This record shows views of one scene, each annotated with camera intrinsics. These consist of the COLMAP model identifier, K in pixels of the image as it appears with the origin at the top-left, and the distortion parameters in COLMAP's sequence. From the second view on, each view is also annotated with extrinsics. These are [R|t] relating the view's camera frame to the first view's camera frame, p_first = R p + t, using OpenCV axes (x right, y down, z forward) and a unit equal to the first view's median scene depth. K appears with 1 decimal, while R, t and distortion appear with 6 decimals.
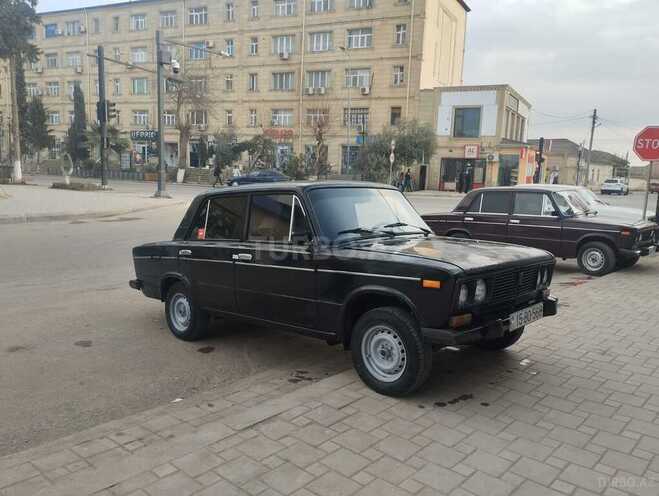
lens RADIAL K [[546.4, 0, 329.5], [0, 546.4, 248.0], [0, 0, 1]] dist [0.112219, -0.139389]
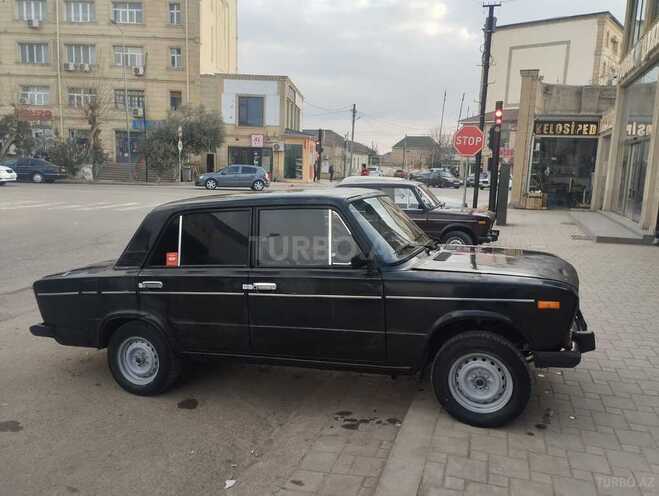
lens RADIAL K [[546.4, 0, 329.5], [0, 546.4, 248.0], [0, 0, 1]] dist [0.112219, -0.139389]
pose [[0.911078, -0.068329, 0.406532, -0.046738], [0.058566, 0.997619, 0.036425, -0.007675], [-0.408053, -0.009377, 0.912910, 0.025377]]
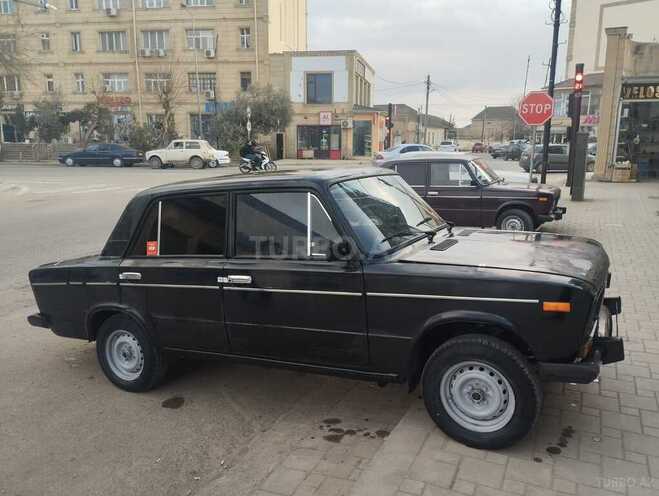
lens RADIAL K [[549.0, 0, 330.9], [0, 549.0, 246.3], [0, 0, 1]] dist [0.107852, -0.134250]
pose [[0.957958, -0.087601, 0.273209, -0.027831], [0.072772, 0.995295, 0.063964, -0.007863], [-0.277527, -0.041393, 0.959826, 0.030577]]
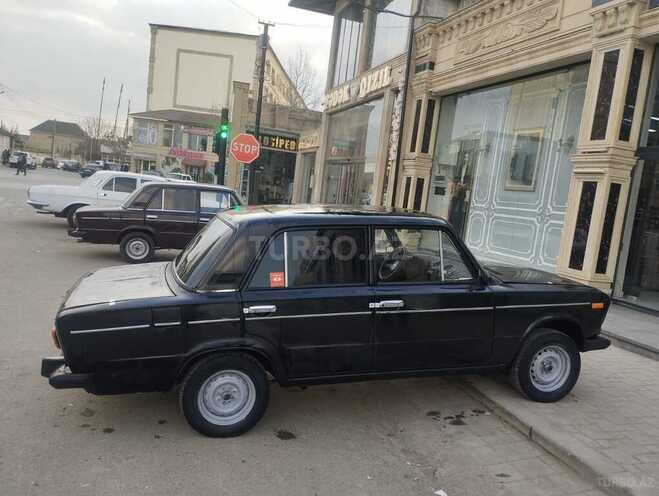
lens RADIAL K [[547.4, 0, 327.7], [0, 547.4, 249.6], [0, 0, 1]] dist [0.113108, -0.145014]
pose [[0.497318, -0.075732, 0.864257, -0.110250], [0.026701, 0.997047, 0.072004, -0.015512], [-0.867157, -0.012732, 0.497872, 0.078656]]
